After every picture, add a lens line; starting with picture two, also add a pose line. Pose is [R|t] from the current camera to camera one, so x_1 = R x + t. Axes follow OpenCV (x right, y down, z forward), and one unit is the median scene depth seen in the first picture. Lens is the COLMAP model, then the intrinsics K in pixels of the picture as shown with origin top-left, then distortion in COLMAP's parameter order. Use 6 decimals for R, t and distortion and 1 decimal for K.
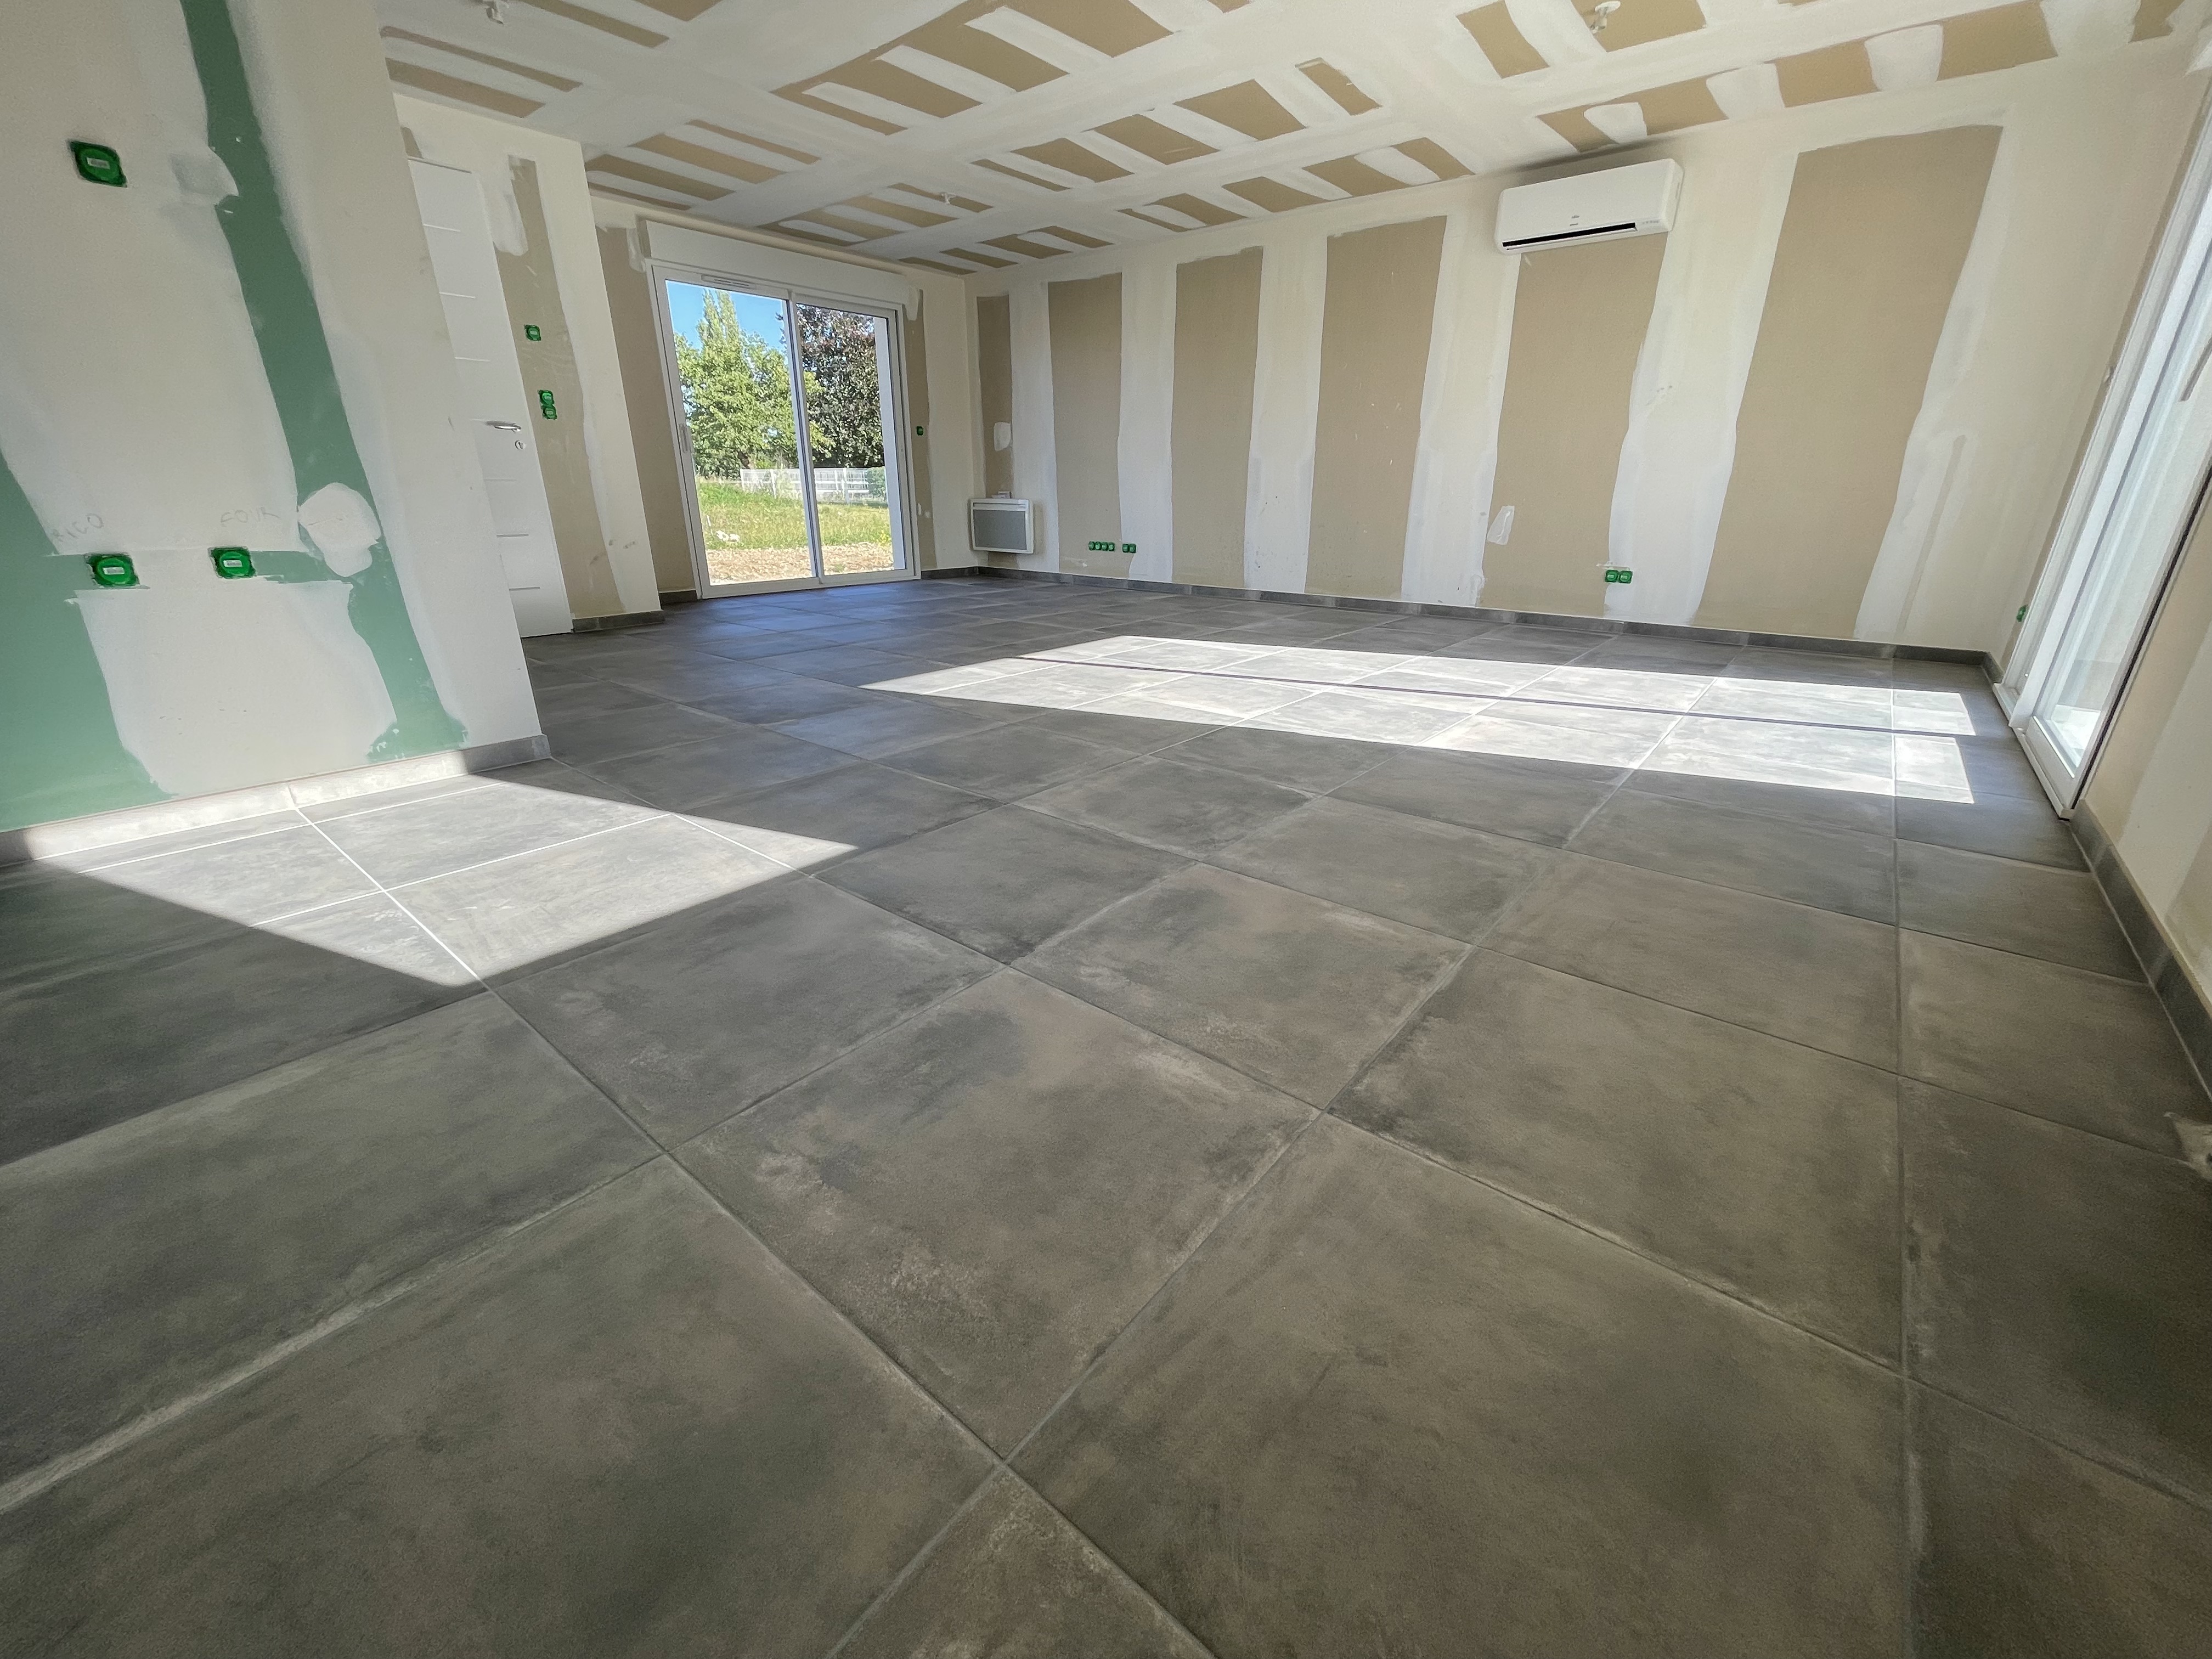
lens RADIAL K [[892.1, 0, 1111.2], [0, 892.1, 828.1], [0, 0, 1]] dist [-0.012473, -0.000877]
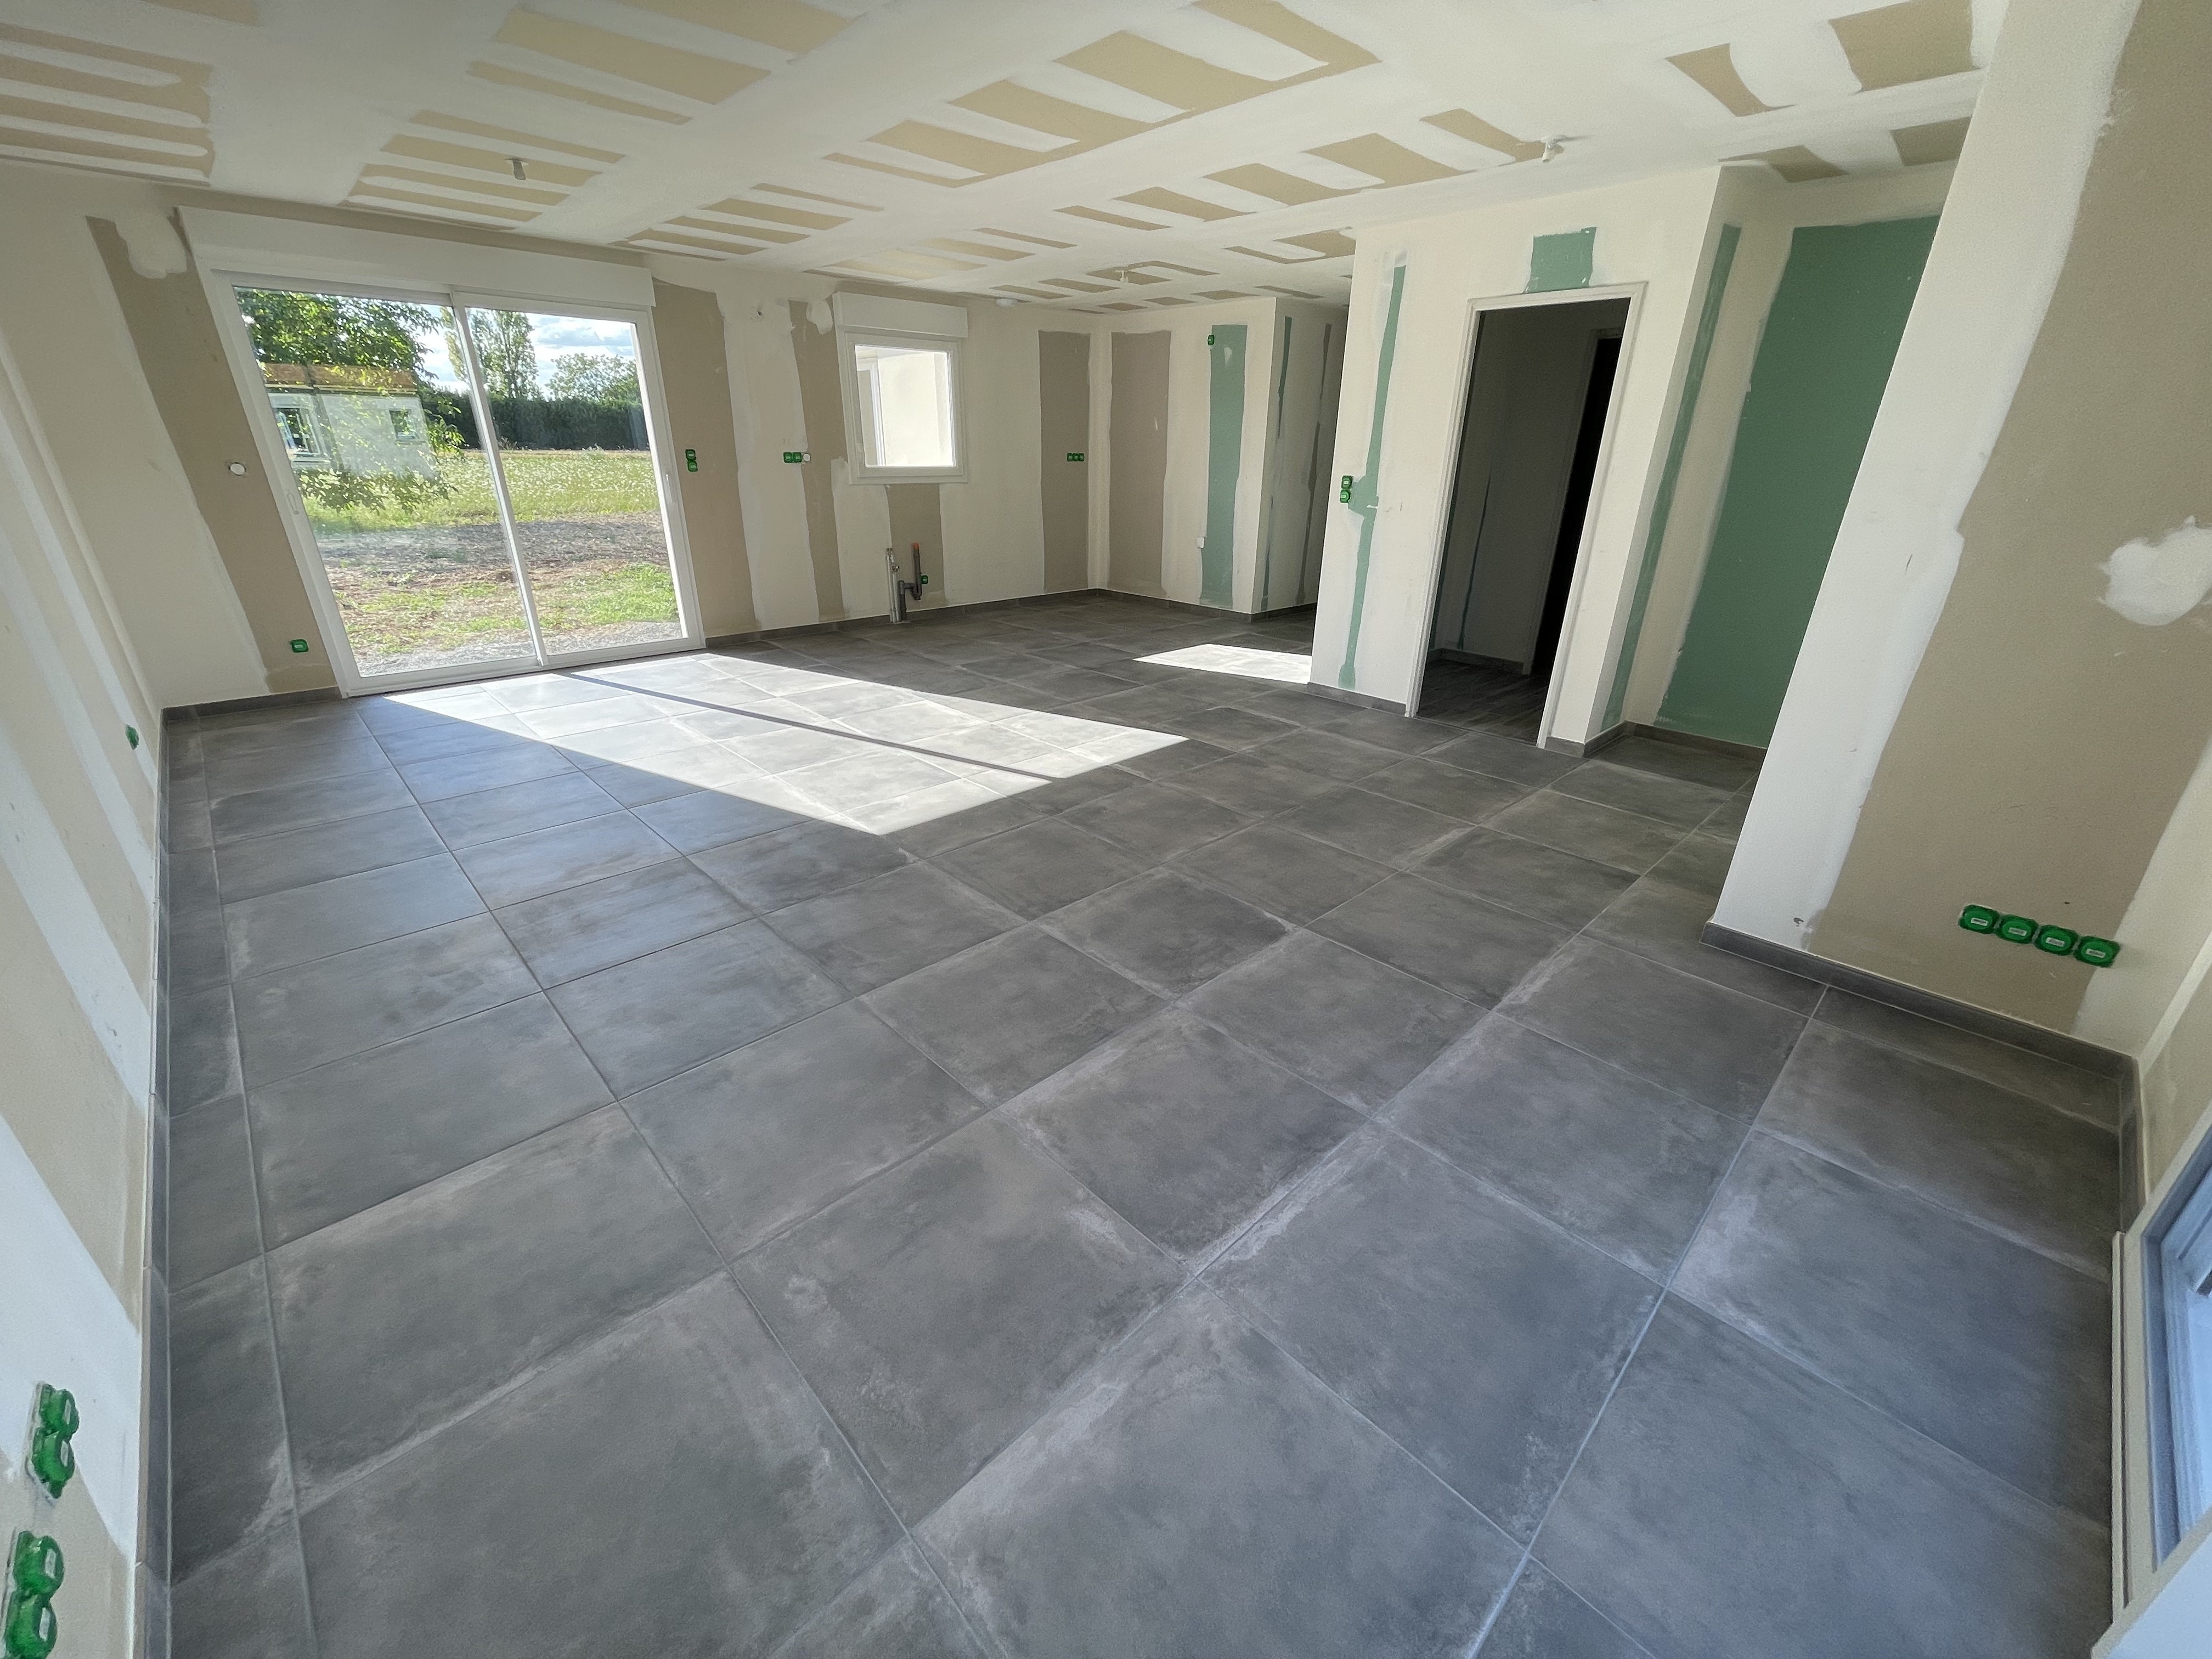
lens RADIAL K [[892.1, 0, 1102.9], [0, 892.1, 828.7], [0, 0, 1]] dist [-0.012473, -0.000877]
pose [[0.991994, 0.049398, -0.116223, 0.238933], [-0.043739, 0.997753, 0.050745, -0.445876], [0.118469, -0.045255, 0.991926, -0.330099]]
